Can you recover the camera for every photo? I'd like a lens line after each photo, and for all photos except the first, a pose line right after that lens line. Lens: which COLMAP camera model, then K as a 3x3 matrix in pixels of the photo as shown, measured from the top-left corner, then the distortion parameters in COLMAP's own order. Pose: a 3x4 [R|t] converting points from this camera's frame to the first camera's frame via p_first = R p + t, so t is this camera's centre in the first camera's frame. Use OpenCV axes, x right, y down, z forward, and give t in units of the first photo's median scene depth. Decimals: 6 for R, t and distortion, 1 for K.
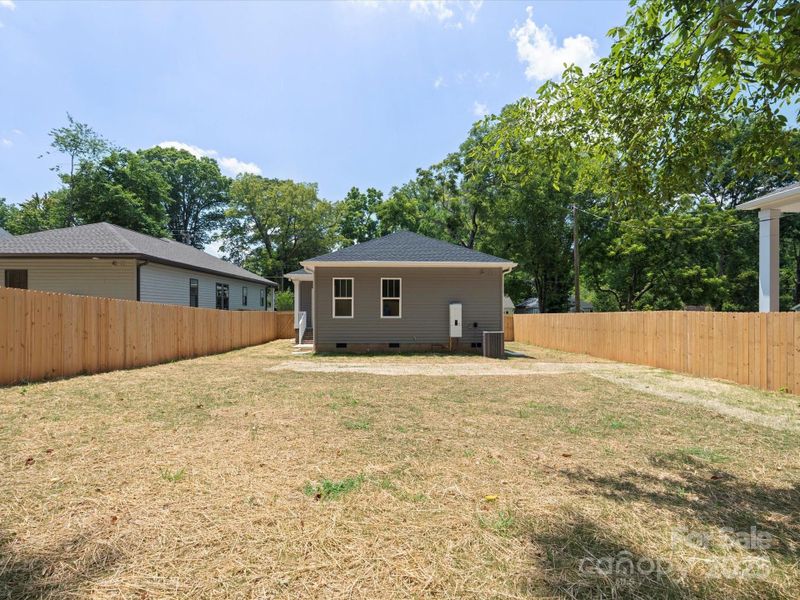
lens RADIAL K [[413.8, 0, 389.5], [0, 413.8, 309.9], [0, 0, 1]] dist [0.014367, 0.000393]
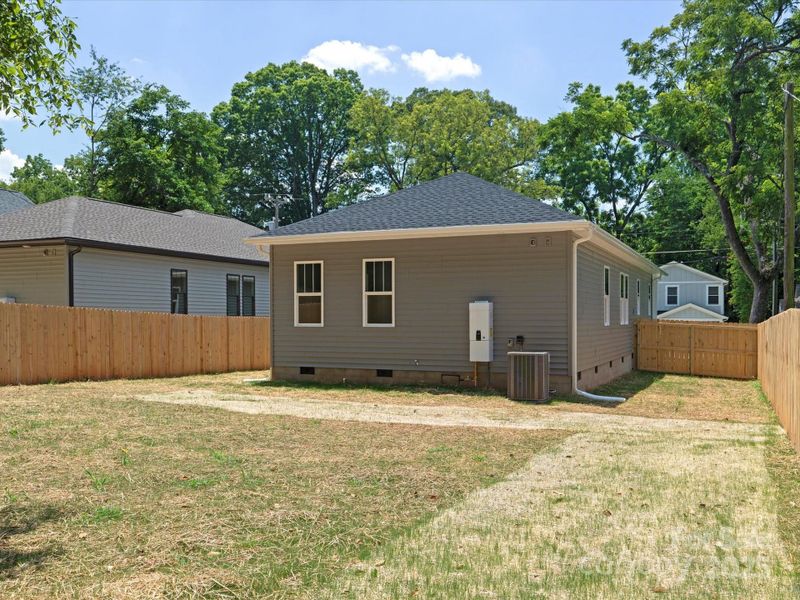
lens RADIAL K [[761.1, 0, 382.0], [0, 761.1, 335.6], [0, 0, 1]] dist [0.001945, 0.000000]
pose [[0.901781, 0.009419, -0.432091, 0.373067], [-0.000082, 0.999766, 0.021623, 0.006877], [0.432194, -0.019463, 0.901571, 0.017728]]
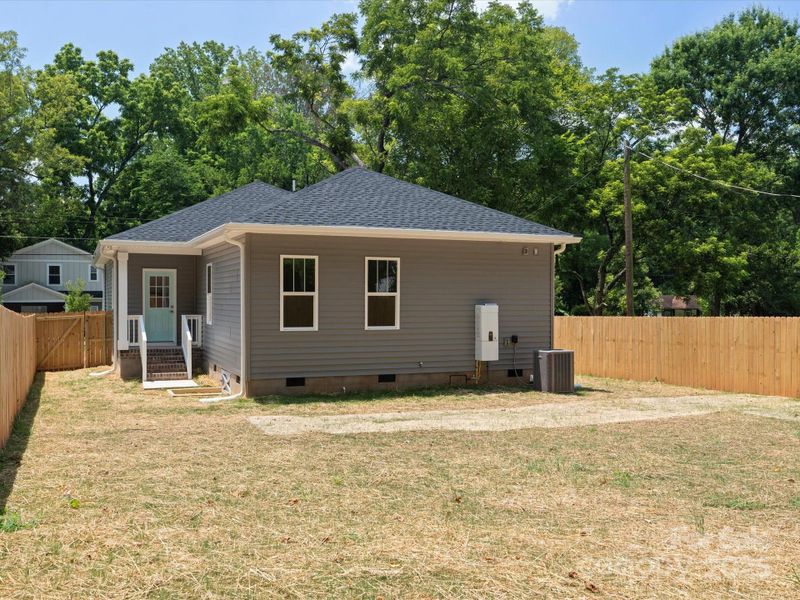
lens RADIAL K [[806.1, 0, 376.5], [0, 806.1, 312.9], [0, 0, 1]] dist [0.018935, 0.000000]
pose [[0.938487, -0.006957, 0.345244, -0.295607], [0.000587, 0.999828, 0.018553, -0.017992], [-0.345313, -0.017209, 0.938330, -0.011564]]
